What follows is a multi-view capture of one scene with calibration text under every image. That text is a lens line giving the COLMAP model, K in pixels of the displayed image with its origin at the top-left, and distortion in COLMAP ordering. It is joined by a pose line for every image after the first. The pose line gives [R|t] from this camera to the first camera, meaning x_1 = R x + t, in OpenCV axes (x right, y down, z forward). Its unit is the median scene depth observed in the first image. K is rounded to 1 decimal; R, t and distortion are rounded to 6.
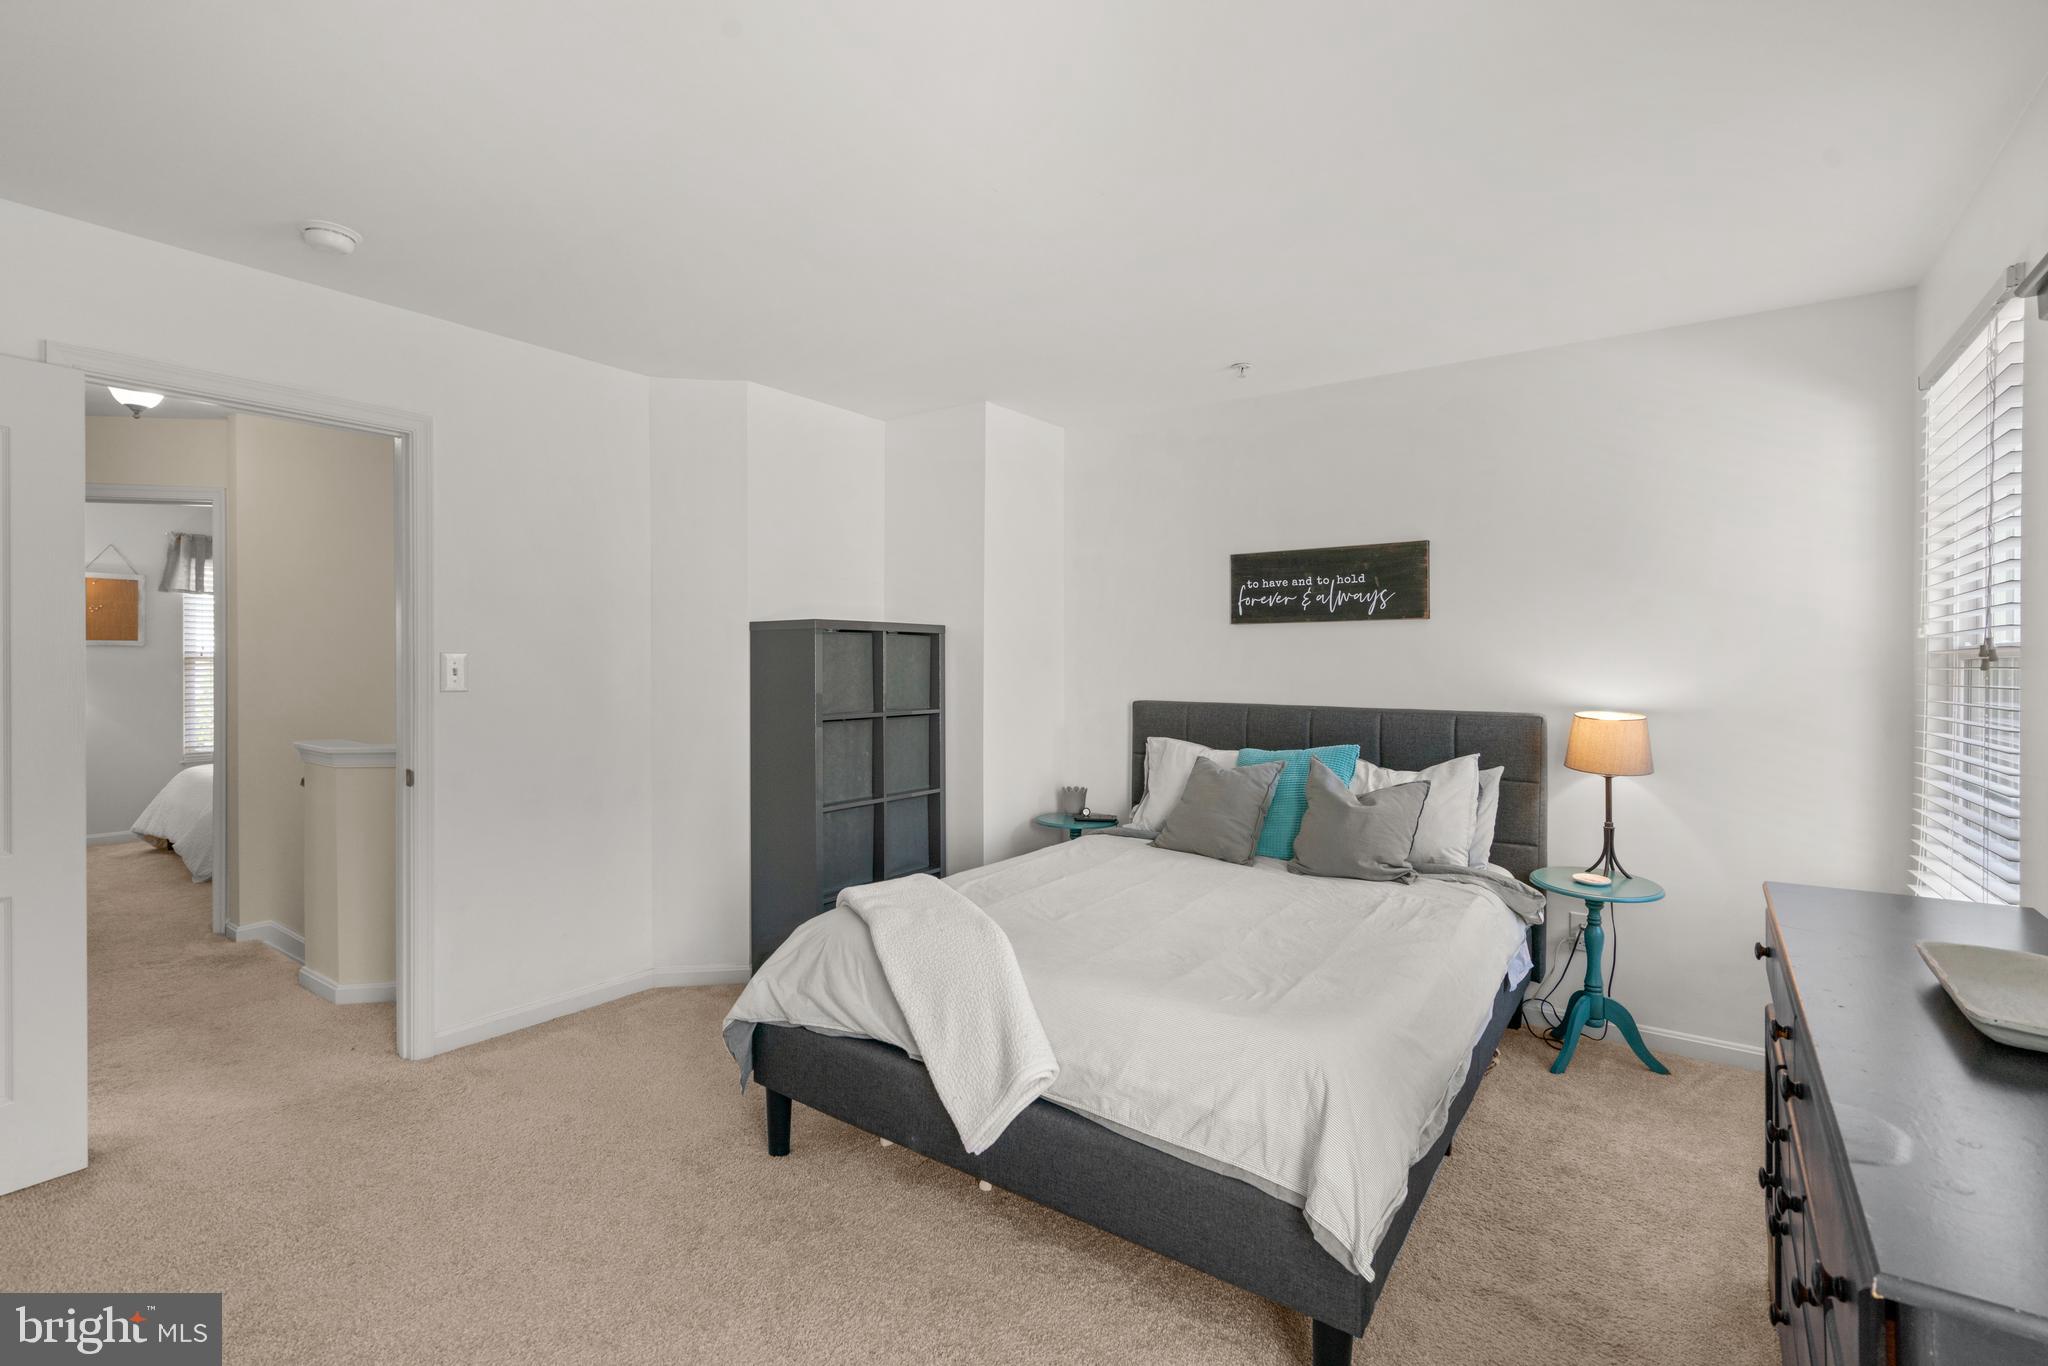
lens RADIAL K [[928.5, 0, 1017.8], [0, 928.5, 667.6], [0, 0, 1]] dist [-0.009603, 0.004844]
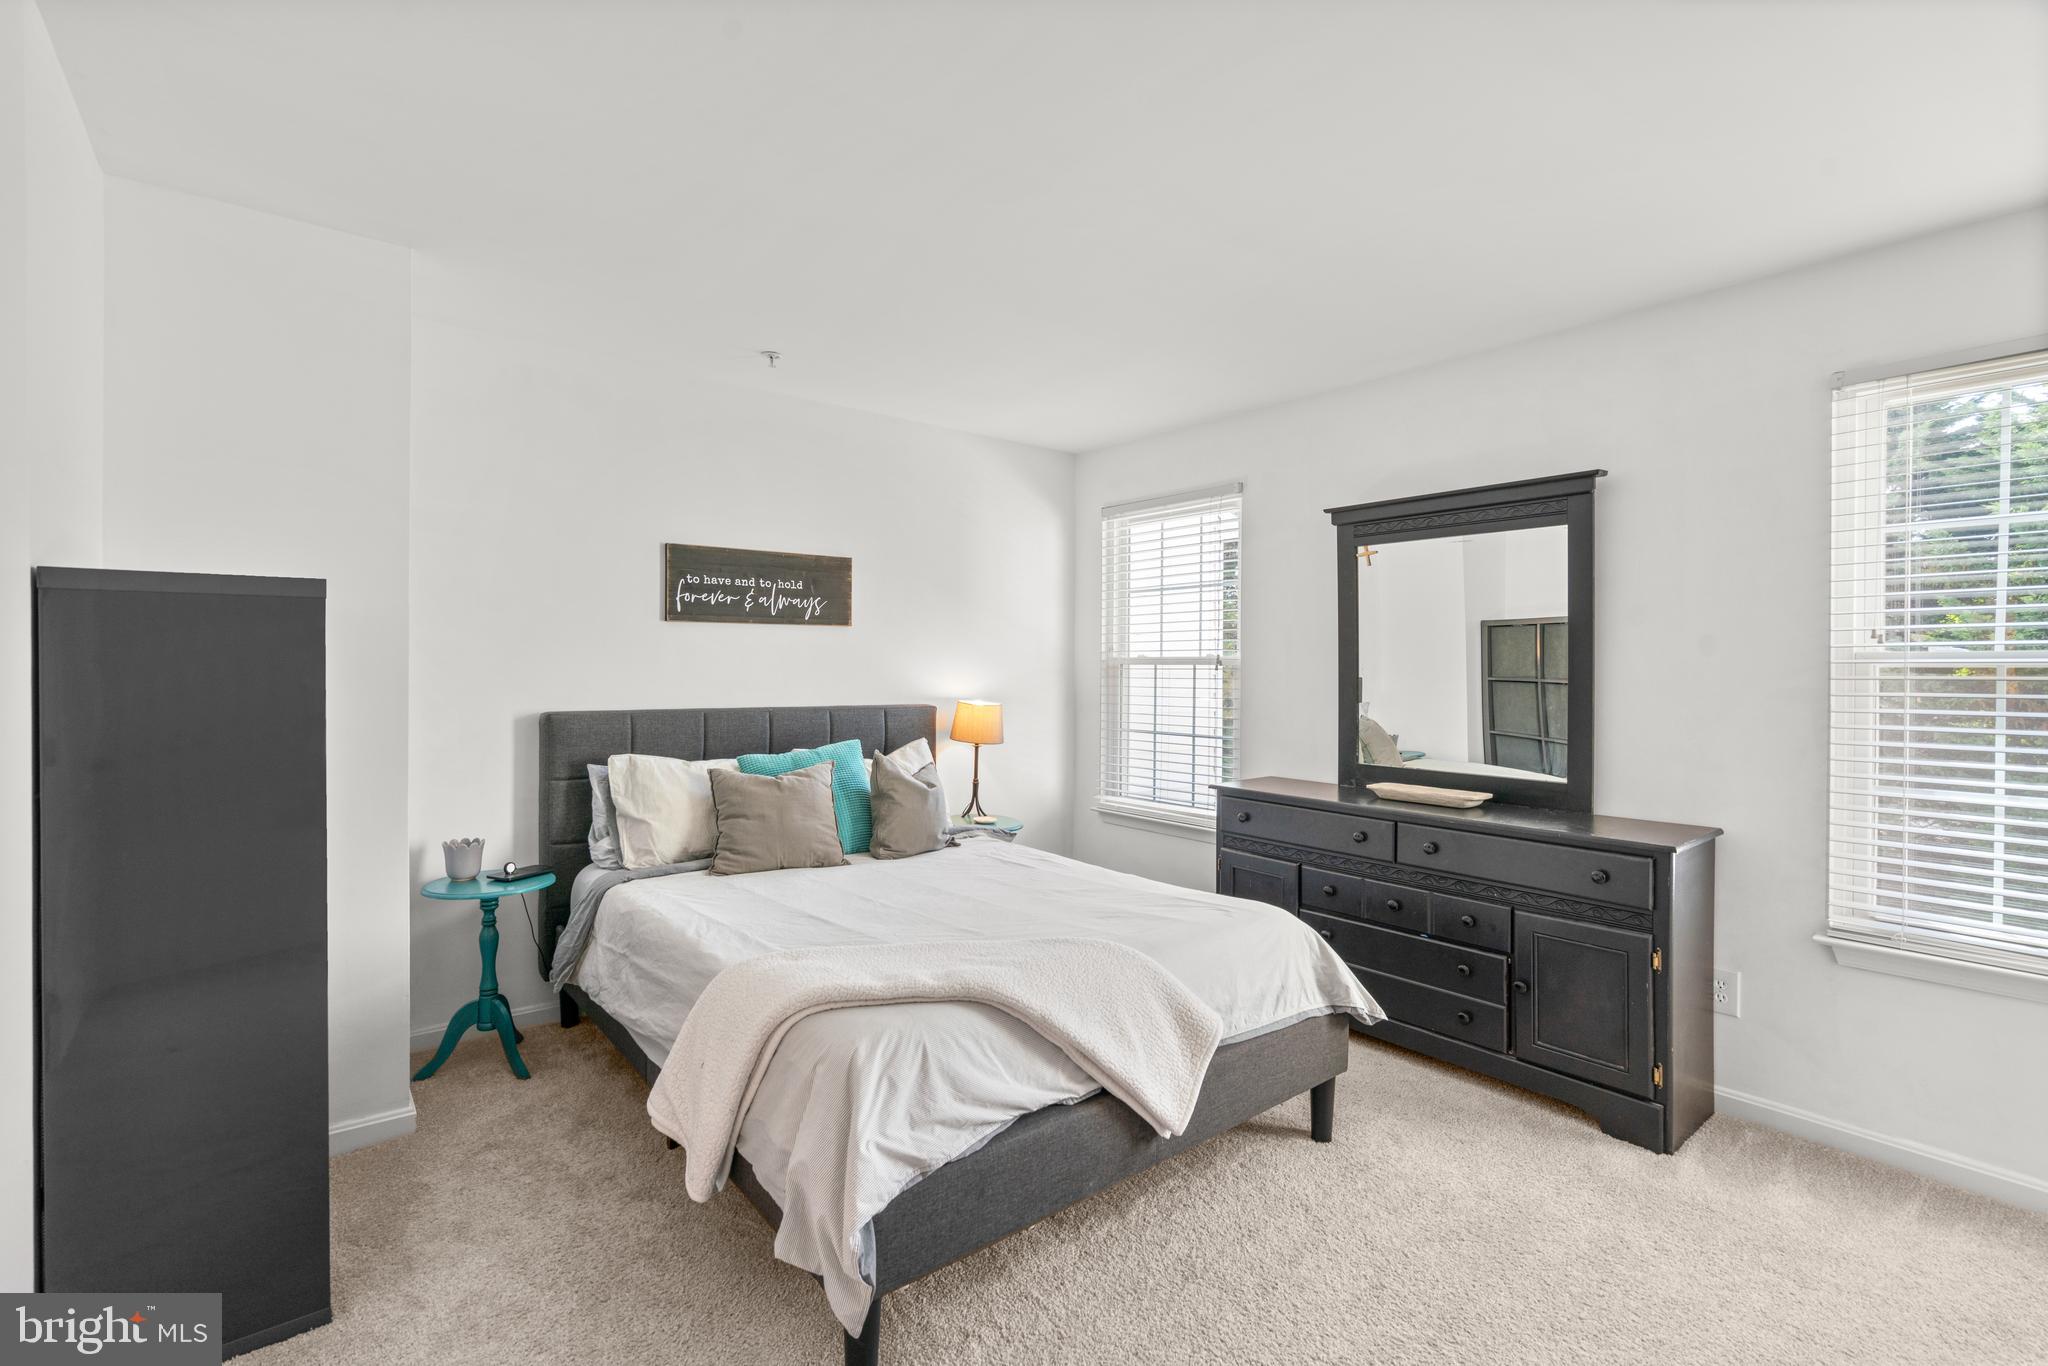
lens RADIAL K [[928.5, 0, 1006.2], [0, 928.5, 678.8], [0, 0, 1]] dist [-0.009603, 0.004844]
pose [[0.266021, -0.017041, 0.963817, -0.591429], [0.001343, 0.999849, 0.017307, -0.006765], [-0.963966, -0.003310, 0.266004, 0.486113]]
